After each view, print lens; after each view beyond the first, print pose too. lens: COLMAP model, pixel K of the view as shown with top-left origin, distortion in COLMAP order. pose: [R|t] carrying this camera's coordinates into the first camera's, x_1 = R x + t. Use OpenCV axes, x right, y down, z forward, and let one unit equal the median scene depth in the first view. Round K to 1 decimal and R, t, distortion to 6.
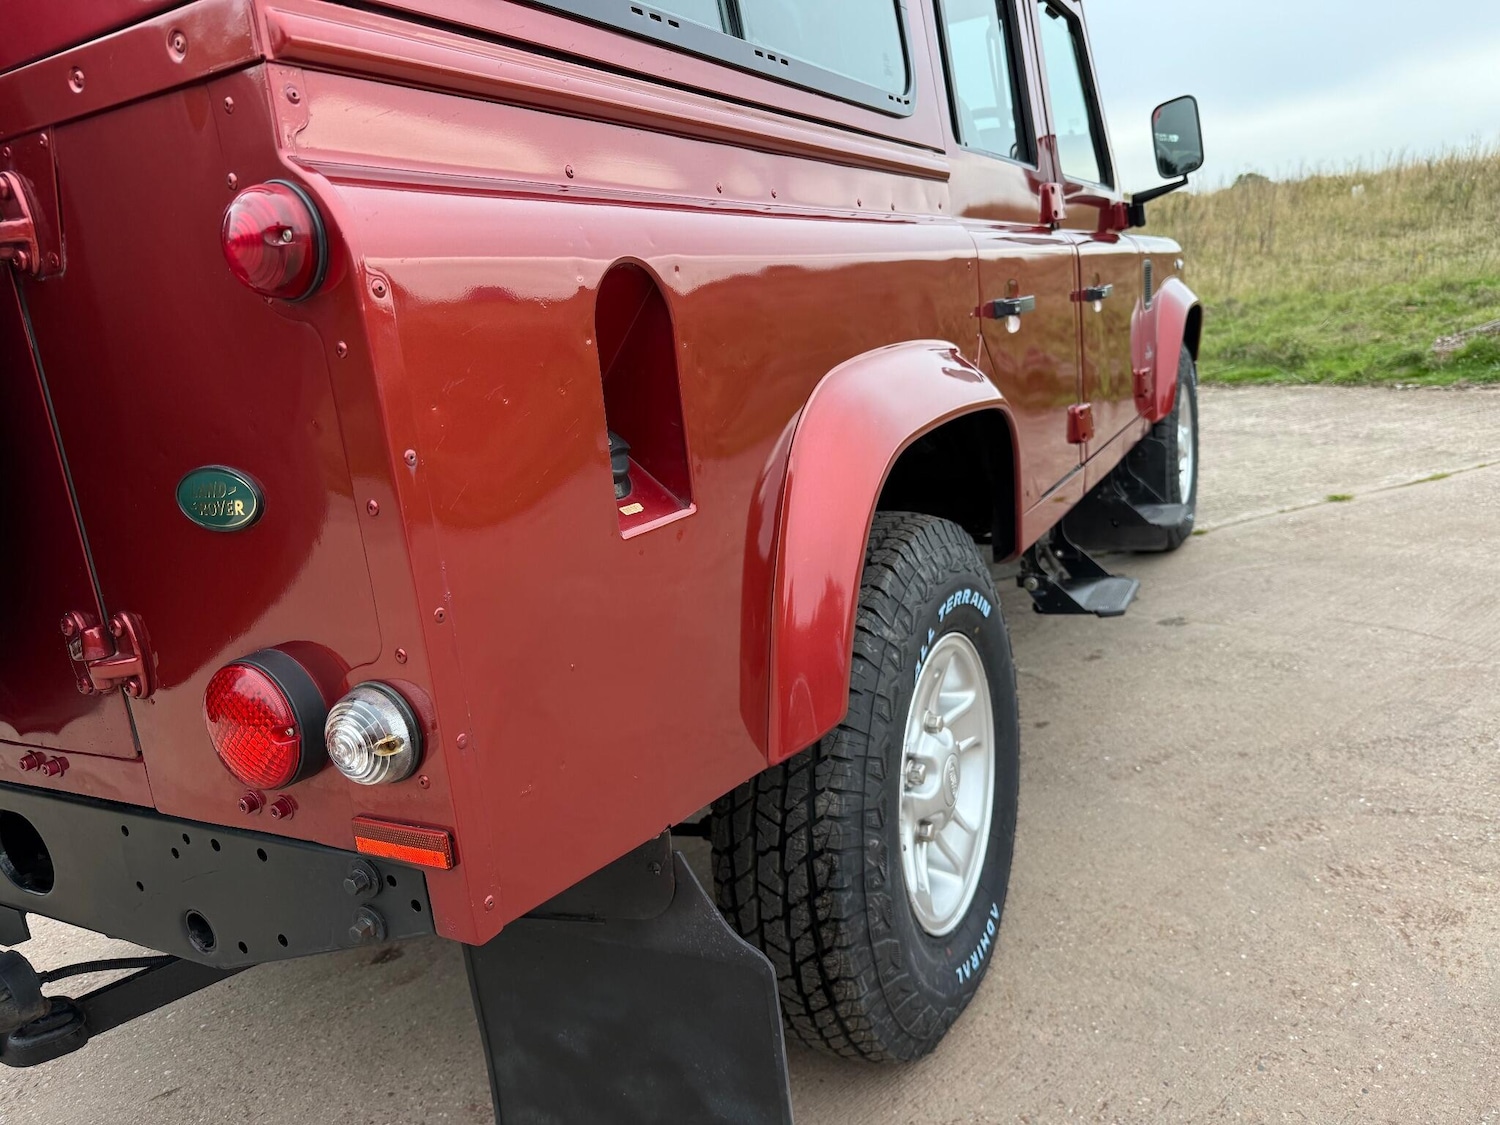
lens RADIAL K [[1066.9, 0, 756.1], [0, 1066.9, 580.2], [0, 0, 1]] dist [0.051395, -0.099061]
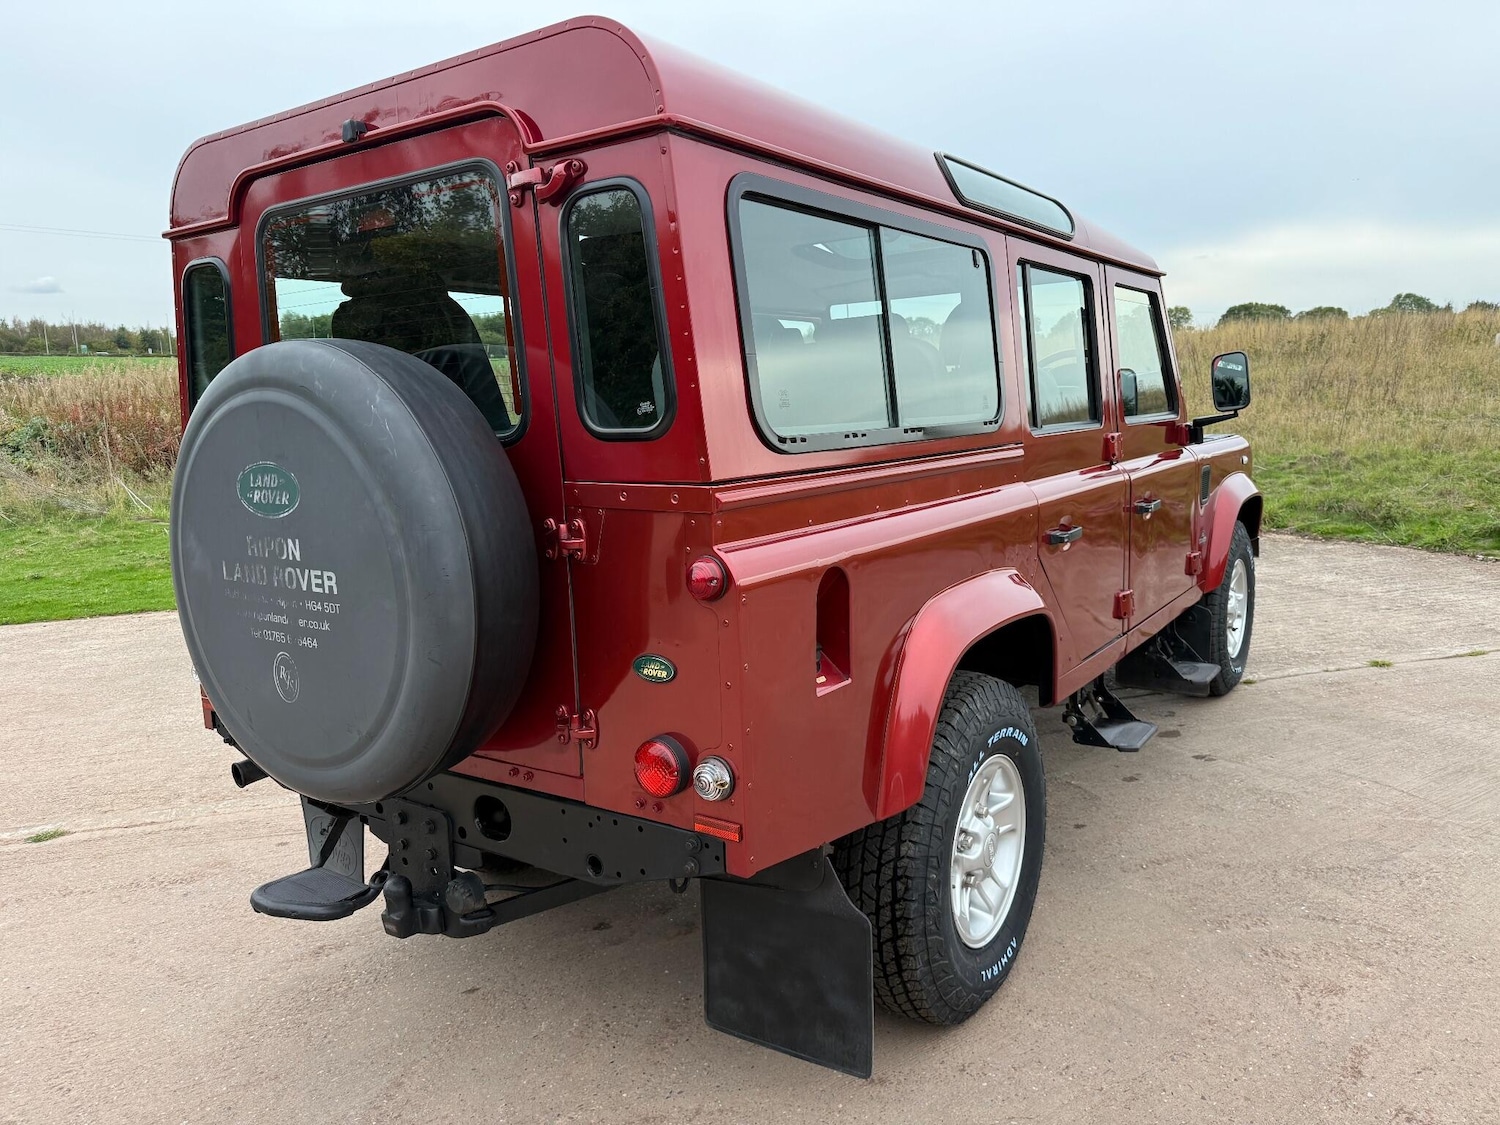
lens RADIAL K [[1067.0, 0, 750.0], [0, 1067.0, 562.5], [0, 0, 1]] dist [0.024918, -0.045007]
pose [[0.989264, 0.093499, -0.112314, -0.019840], [-0.102553, 0.991686, -0.077732, -0.051763], [0.104112, 0.088415, 0.990628, -0.452365]]
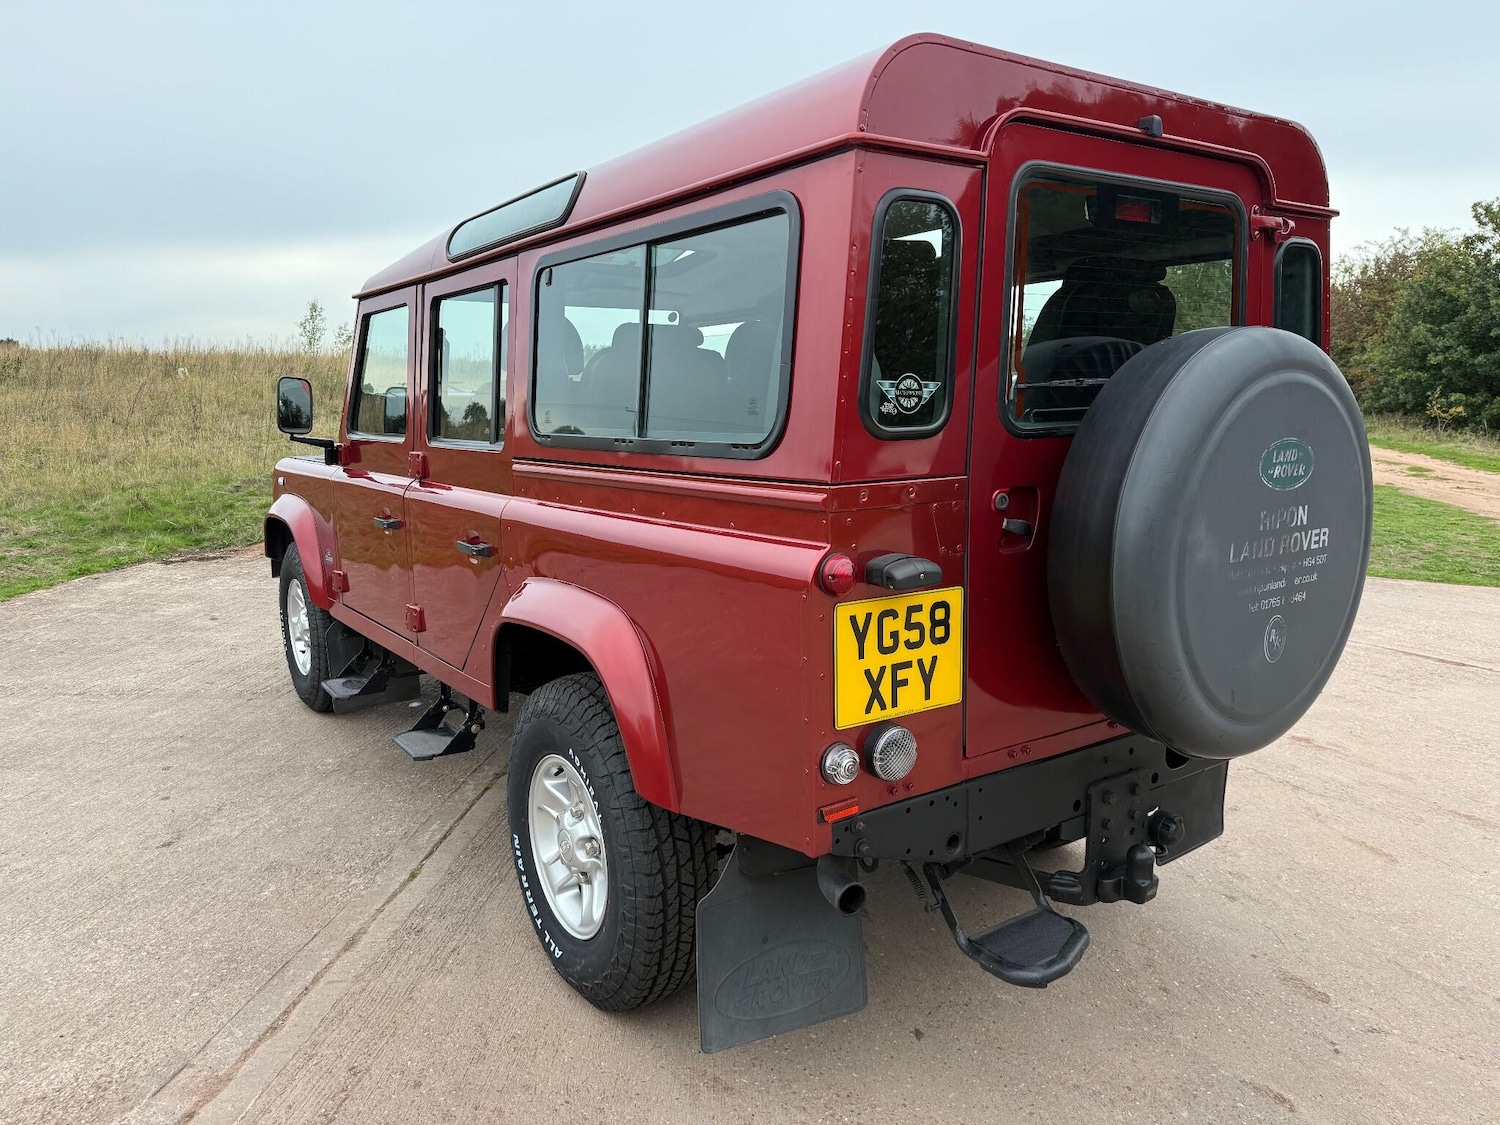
lens RADIAL K [[1054.6, 0, 750.0], [0, 1054.6, 562.5], [0, 0, 1]] dist [0.024494, -0.037909]
pose [[0.459731, -0.035520, 0.887348, -1.480249], [0.183176, 0.981506, -0.055613, -0.085723], [-0.868962, 0.188108, 0.457735, 0.322178]]
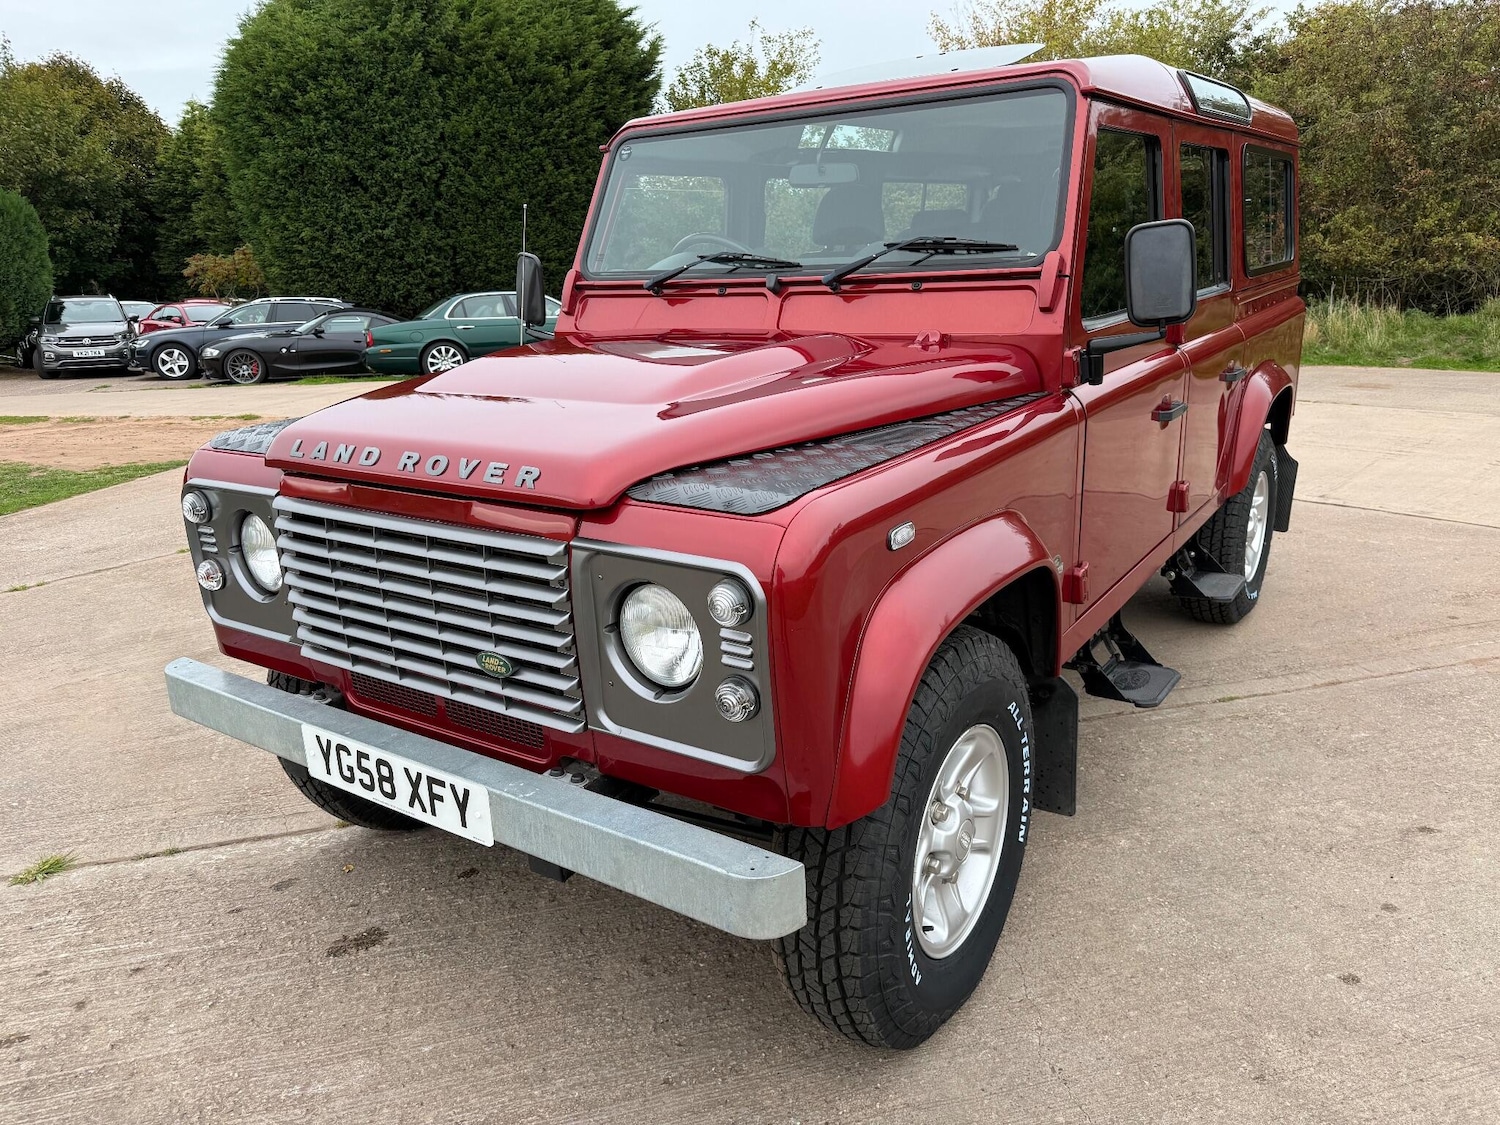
lens RADIAL K [[1054.6, 0, 750.0], [0, 1054.6, 562.5], [0, 0, 1]] dist [0.024494, -0.037909]
pose [[-0.980782, 0.111004, 0.160453, 0.046664], [0.177000, 0.852206, 0.492357, -0.930452], [-0.082085, 0.511295, -0.855476, 2.839666]]
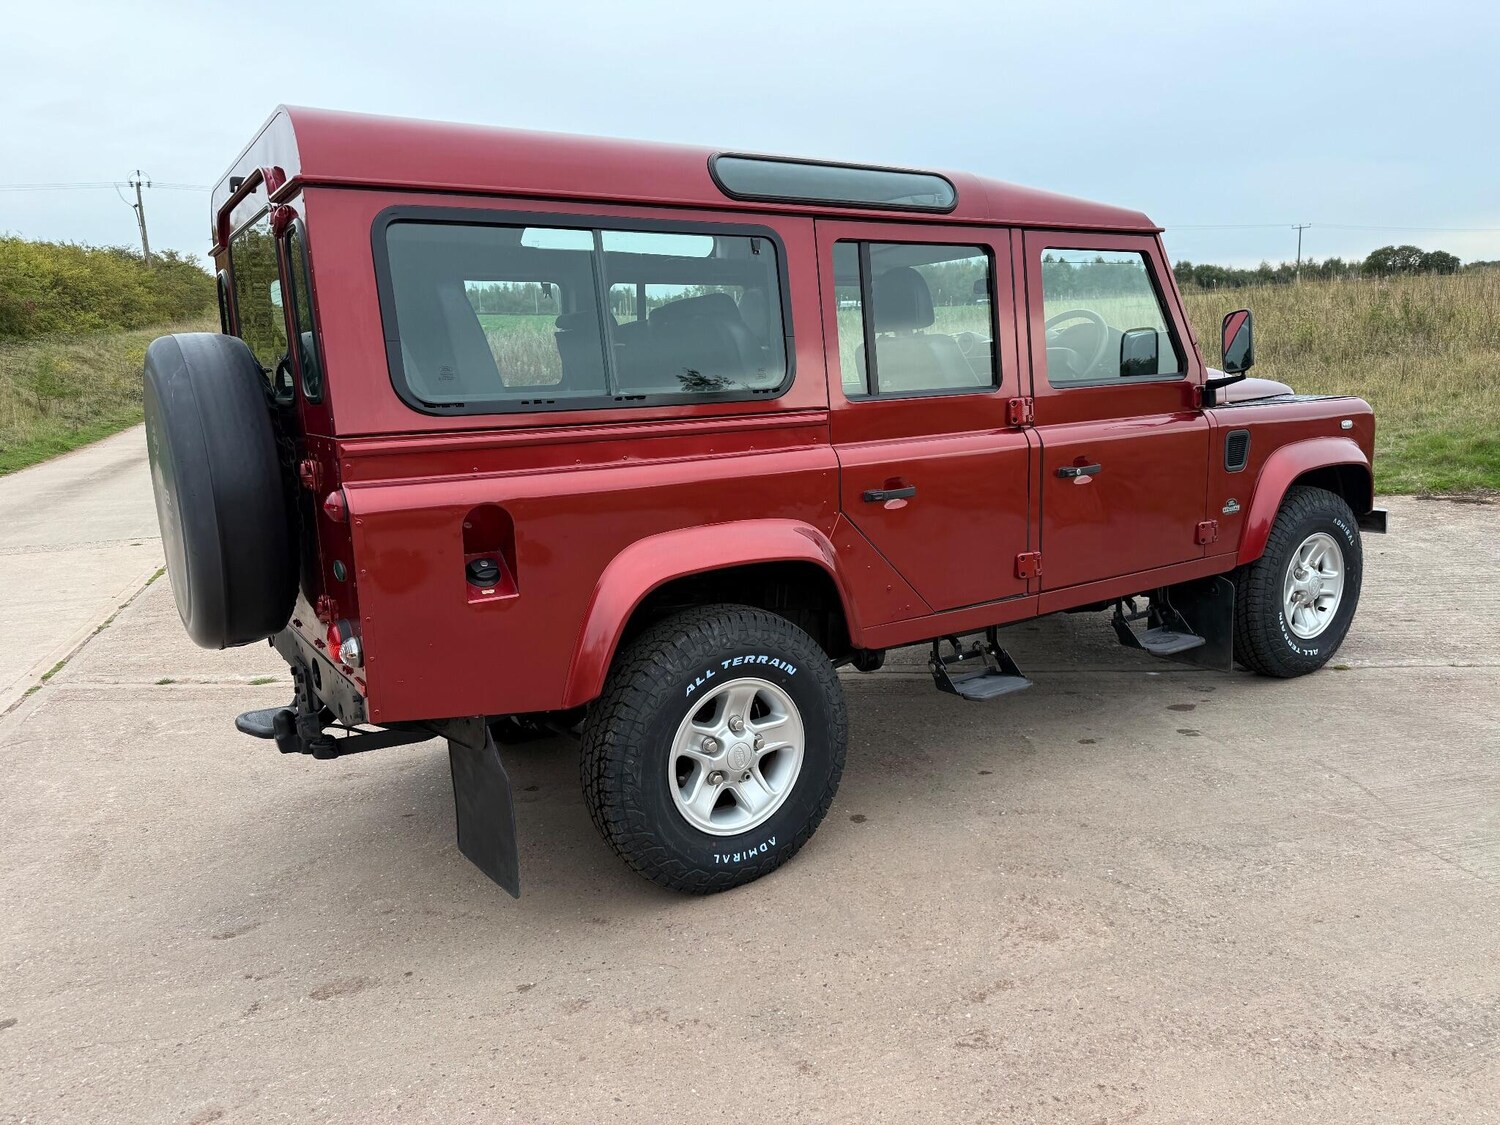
lens RADIAL K [[1069.4, 0, 744.1], [0, 1069.4, 560.9], [0, 0, 1]] dist [0.006312, -0.009672]
pose [[0.869718, 0.162218, -0.466129, 0.717259], [-0.172713, 0.984760, 0.020454, -0.131693], [0.462343, 0.062718, 0.884480, -0.454836]]
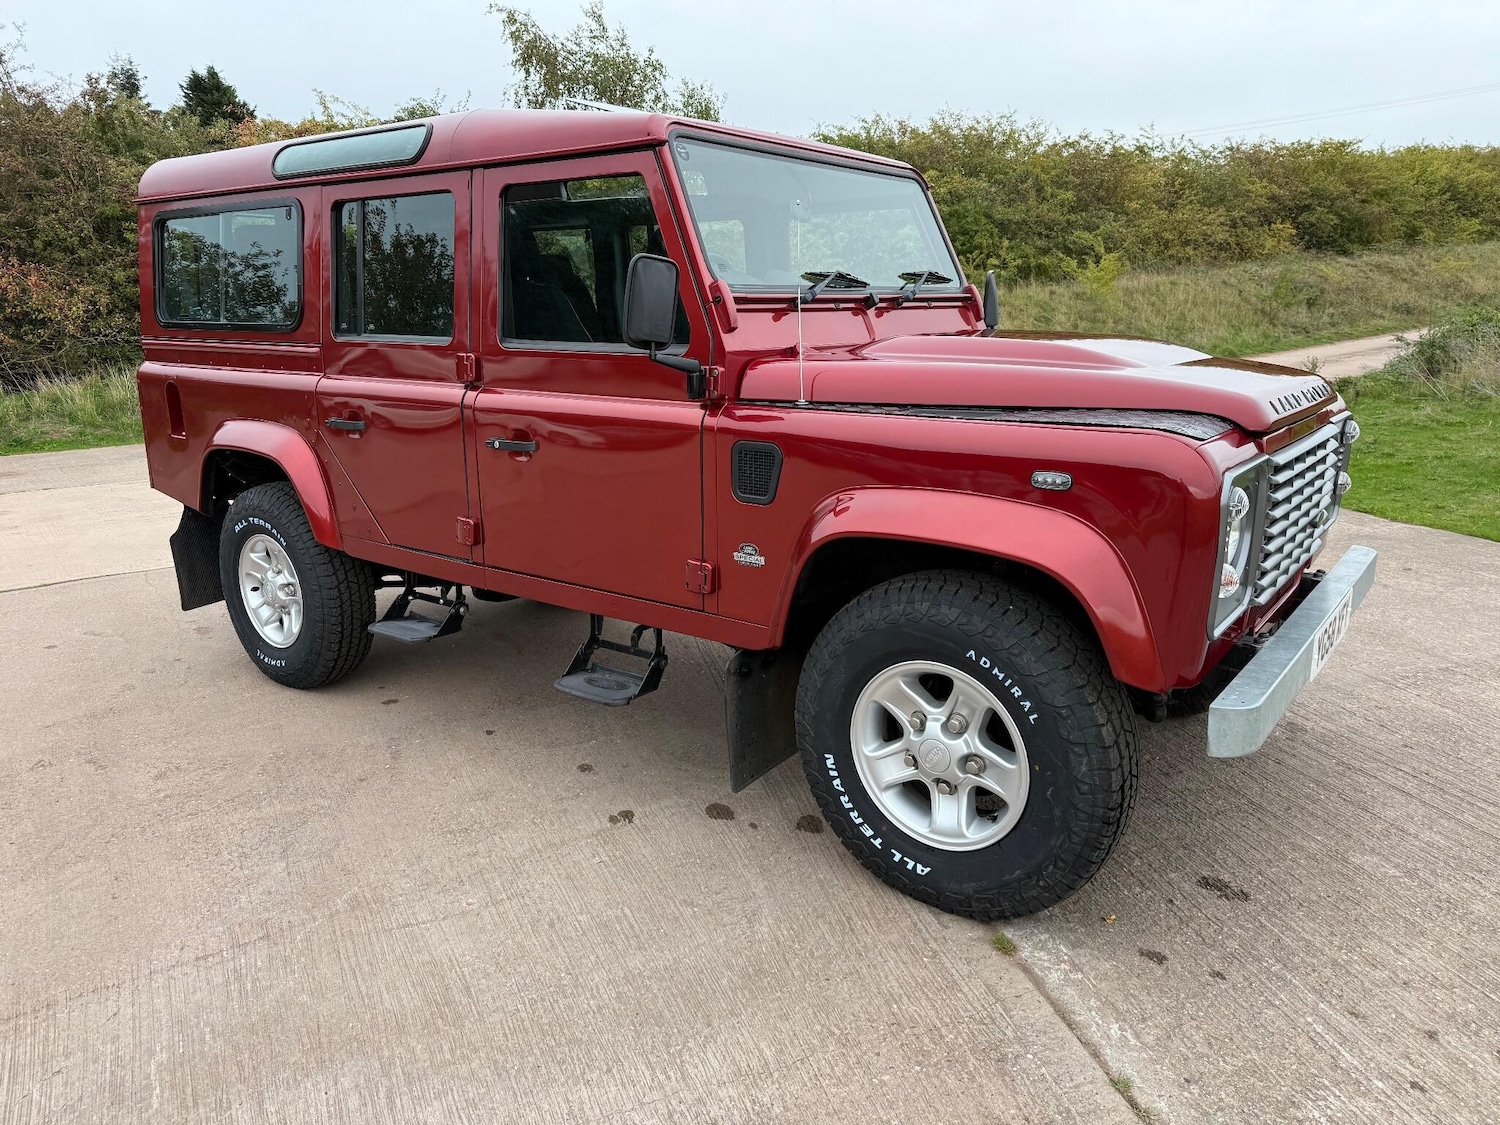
lens RADIAL K [[1054.6, 0, 750.0], [0, 1054.6, 562.5], [0, 0, 1]] dist [0.024494, -0.037909]
pose [[-0.163557, 0.339610, -0.926236, 1.677816], [-0.216286, 0.903694, 0.369537, -0.762893], [0.962533, 0.260772, -0.074353, 1.646845]]
